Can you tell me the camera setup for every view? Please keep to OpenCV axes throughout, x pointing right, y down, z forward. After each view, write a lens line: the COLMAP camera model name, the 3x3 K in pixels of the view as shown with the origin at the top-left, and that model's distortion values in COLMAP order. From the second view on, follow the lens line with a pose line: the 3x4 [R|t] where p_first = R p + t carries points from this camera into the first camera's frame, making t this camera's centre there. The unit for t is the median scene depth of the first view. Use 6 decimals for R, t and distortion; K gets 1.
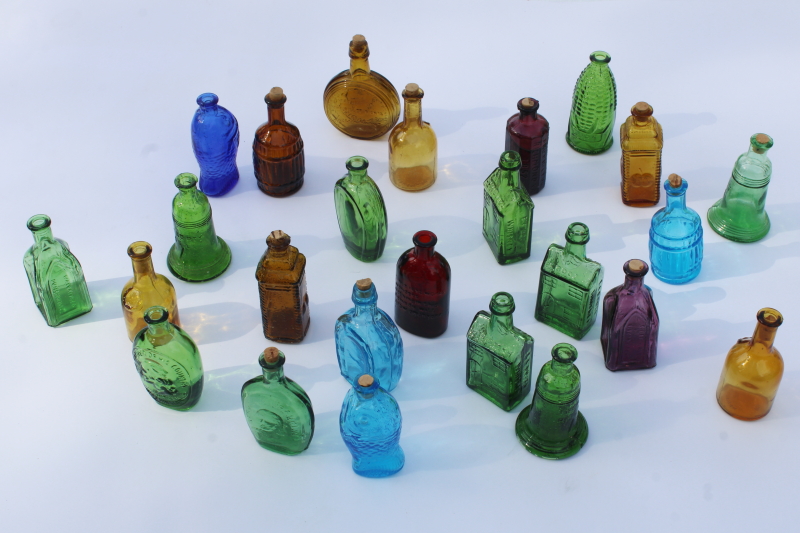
lens RADIAL K [[1228.1, 0, 400.0], [0, 1228.1, 266.5], [0, 0, 1]] dist [-0.018774, -0.116241]
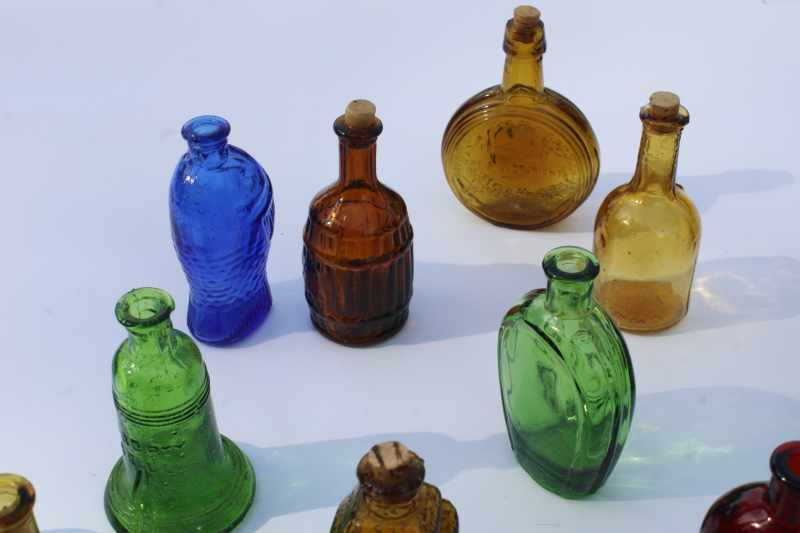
lens RADIAL K [[1228.1, 0, 400.0], [0, 1228.1, 266.5], [0, 0, 1]] dist [-0.018774, -0.116241]
pose [[0.999956, -0.002252, -0.009054, -0.080989], [0.001191, 0.993302, -0.115544, -0.033929], [0.009254, 0.115528, 0.993261, 0.553756]]
